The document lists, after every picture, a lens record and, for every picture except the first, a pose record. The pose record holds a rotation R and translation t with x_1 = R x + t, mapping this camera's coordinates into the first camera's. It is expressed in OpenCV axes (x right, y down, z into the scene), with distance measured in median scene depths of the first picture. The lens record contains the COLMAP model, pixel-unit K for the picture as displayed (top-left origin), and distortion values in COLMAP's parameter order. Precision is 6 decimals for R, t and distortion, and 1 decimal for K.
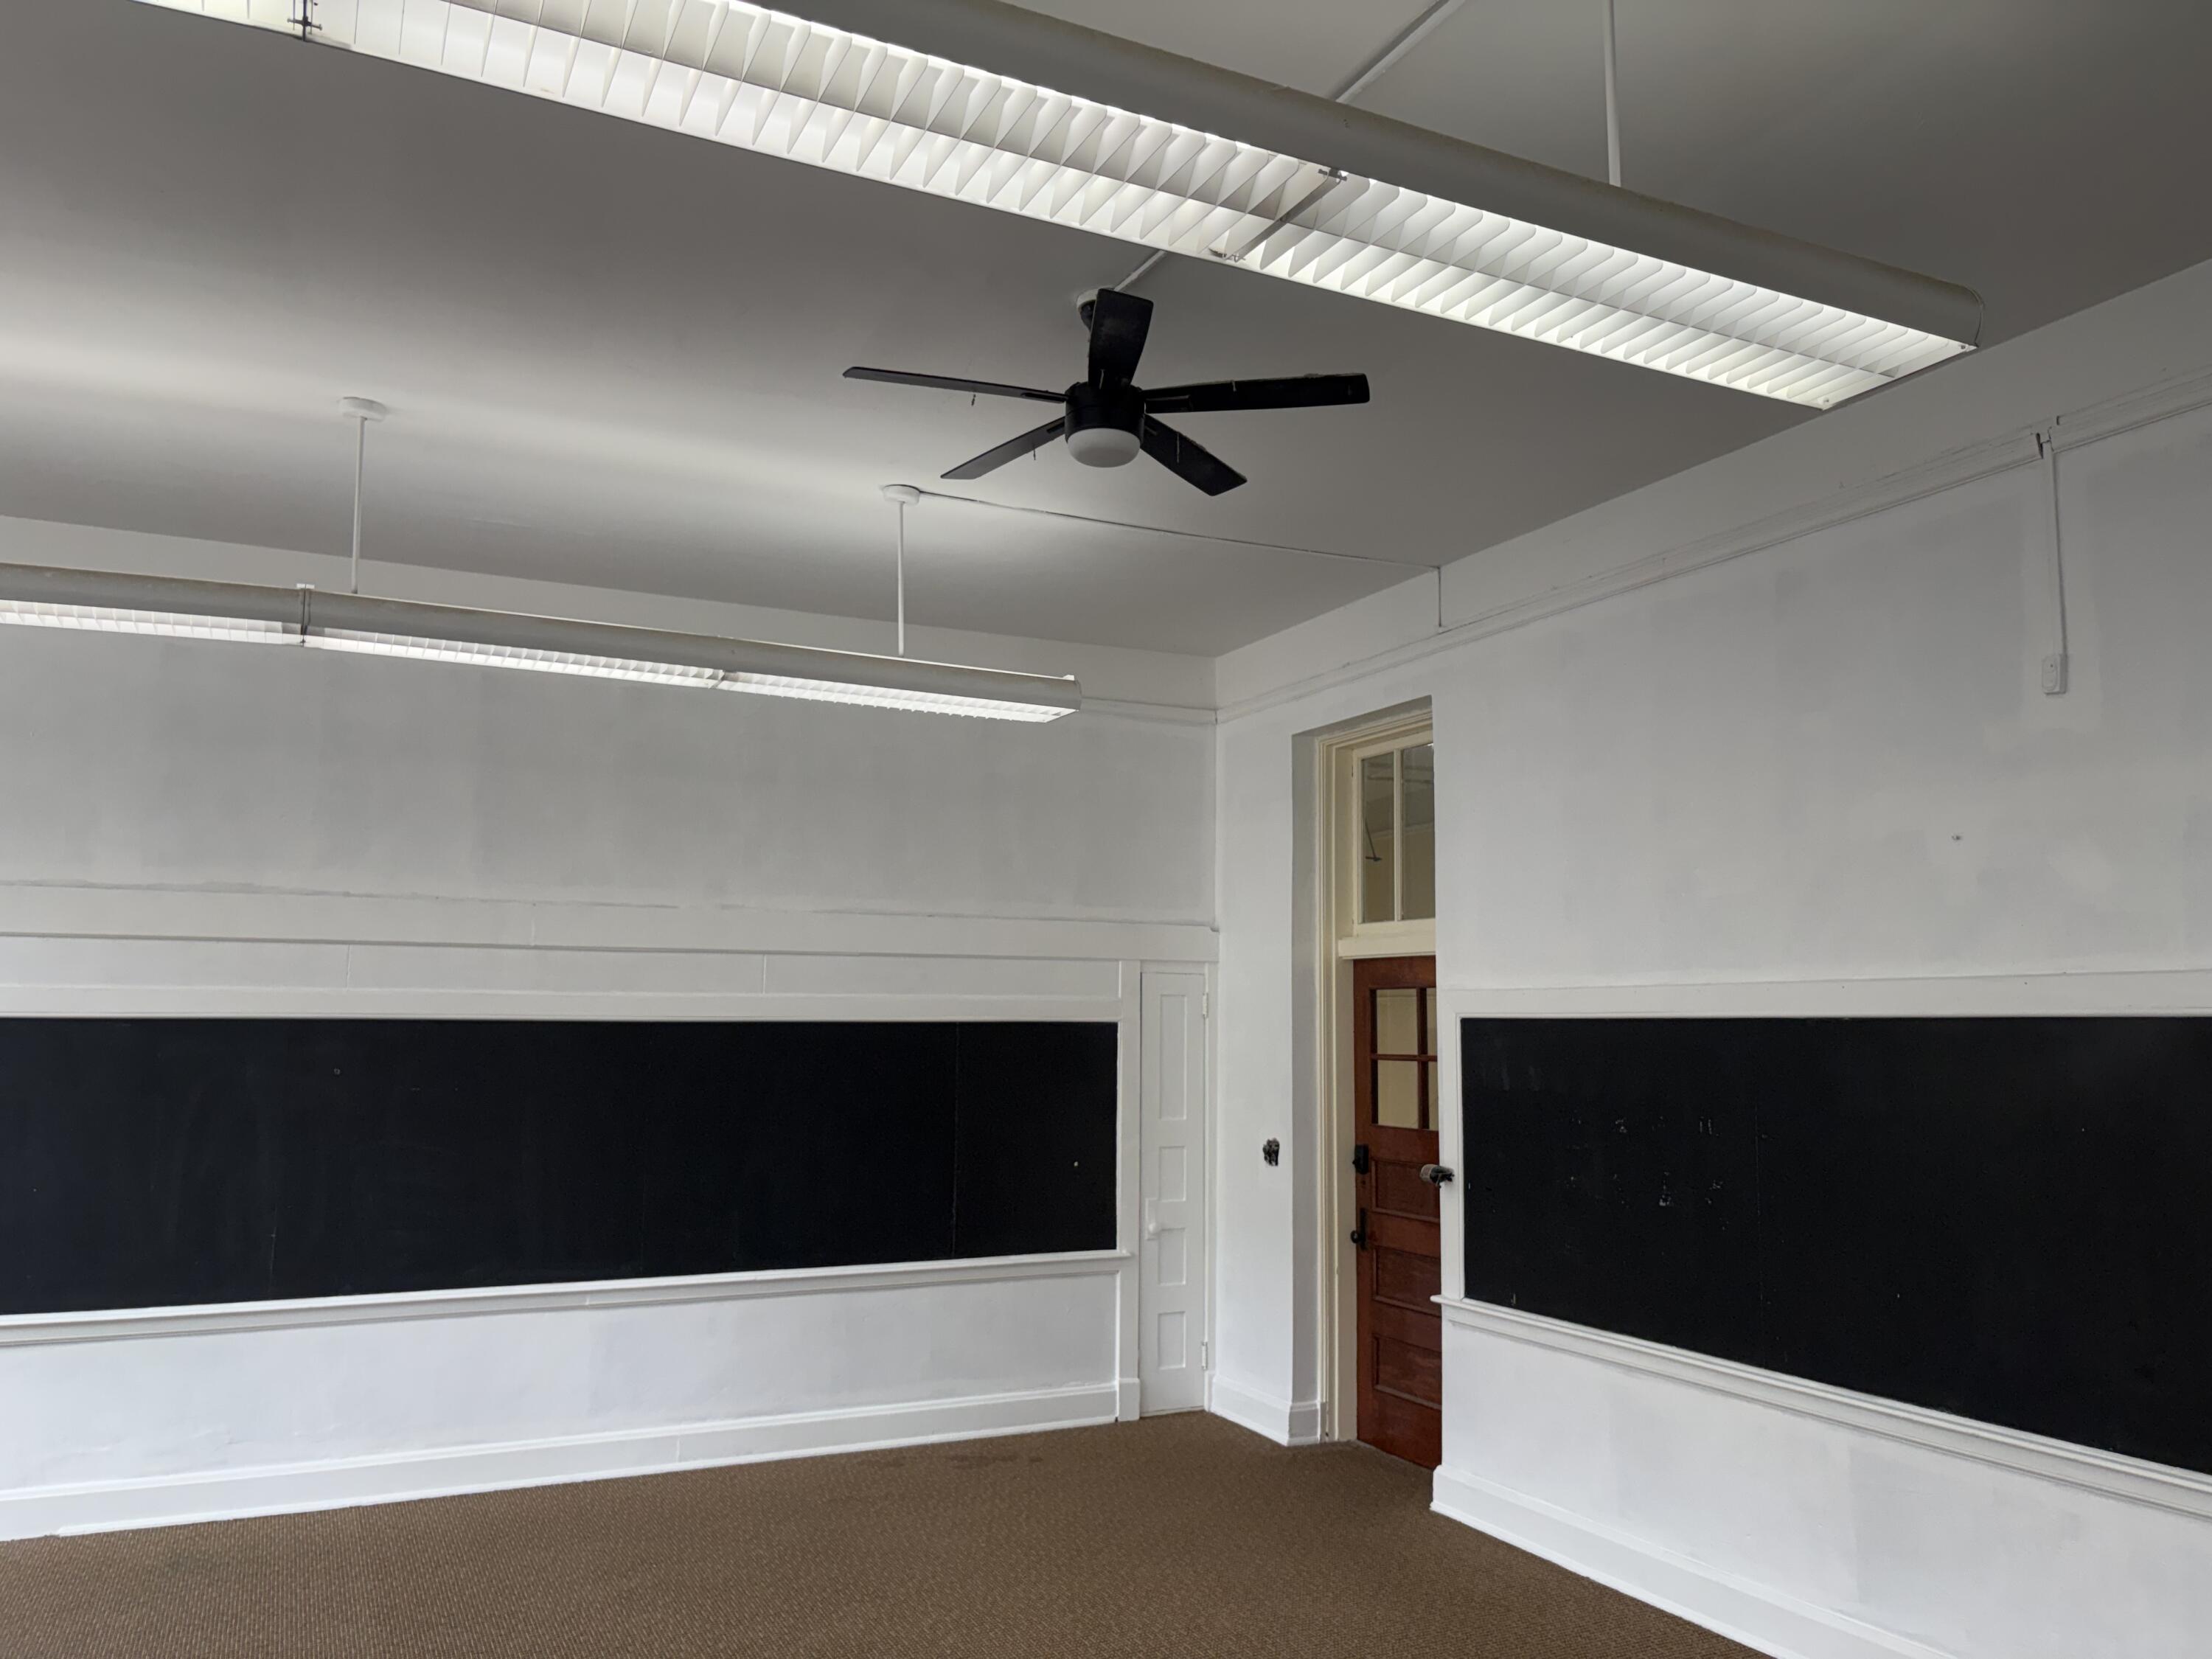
lens RADIAL K [[1687.7, 0, 1120.3], [0, 1687.7, 816.5], [0, 0, 1]] dist [0.043176, -0.046846]
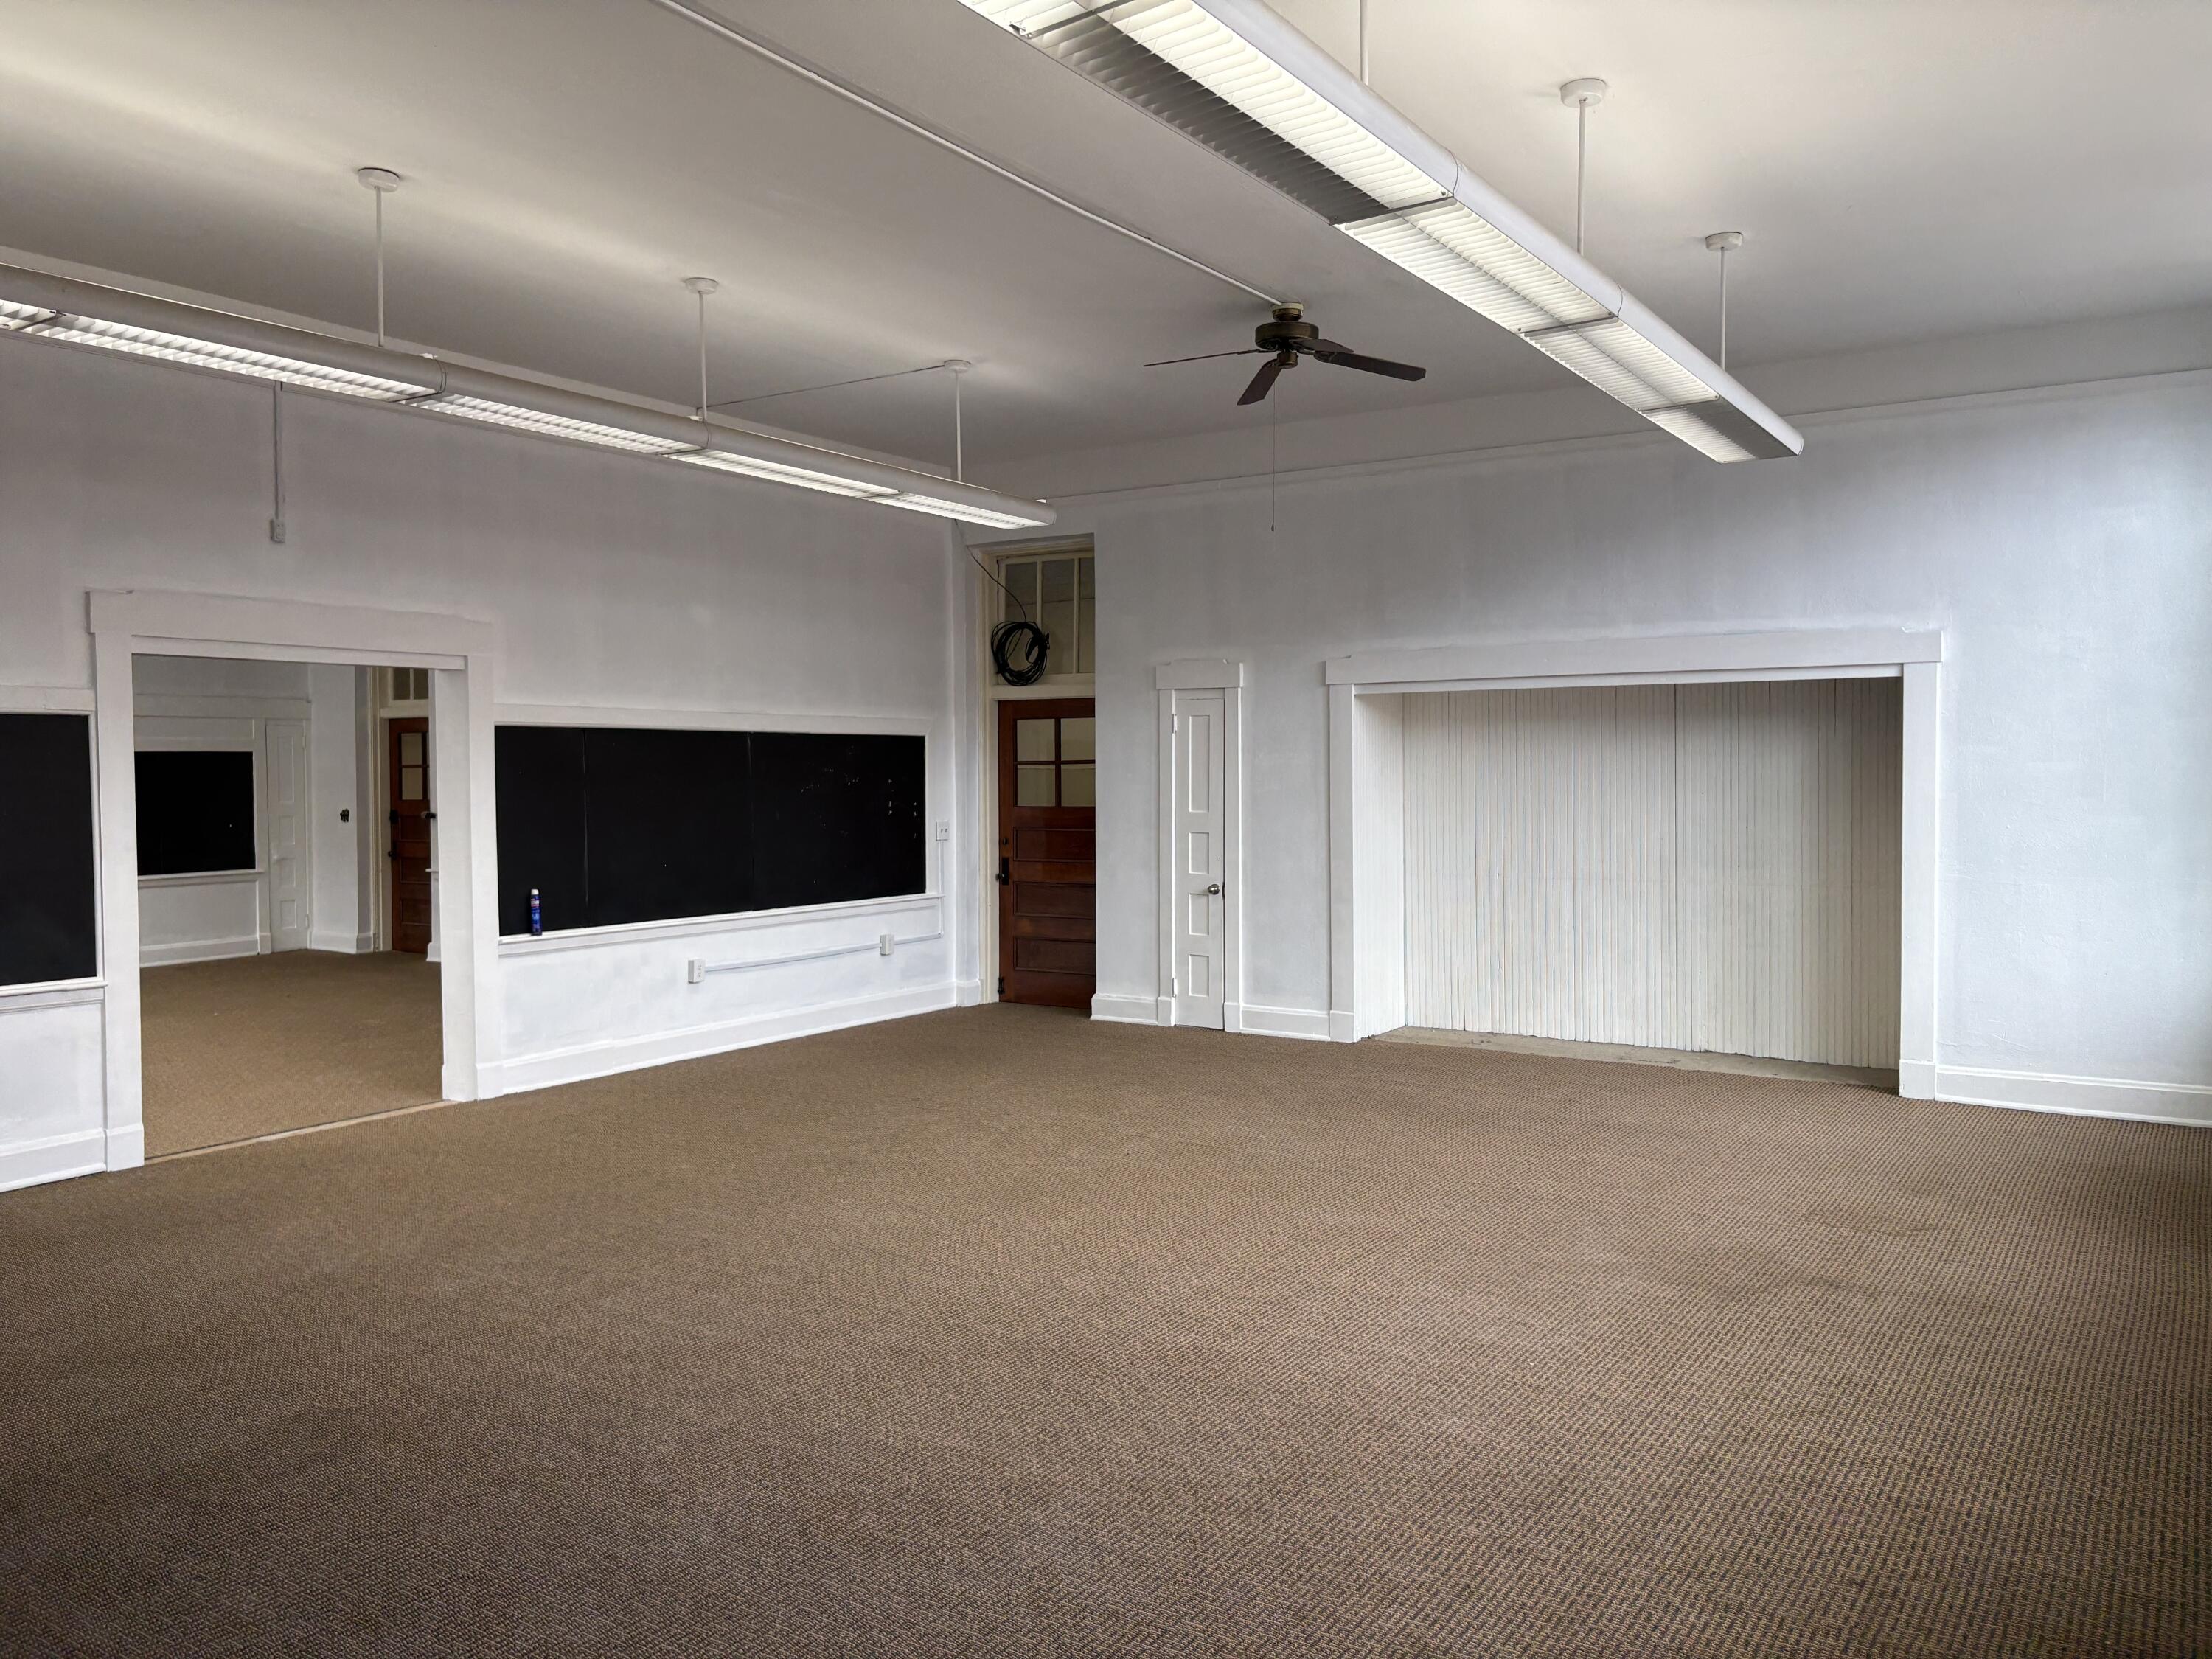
lens RADIAL K [[1647.7, 0, 1116.0], [0, 1647.7, 827.1], [0, 0, 1]] dist [0.006293, -0.004568]
pose [[0.858397, -0.027893, 0.512226, -0.143197], [-0.048515, 0.989631, 0.135191, -0.106382], [-0.510686, -0.140898, 0.848144, -1.263402]]
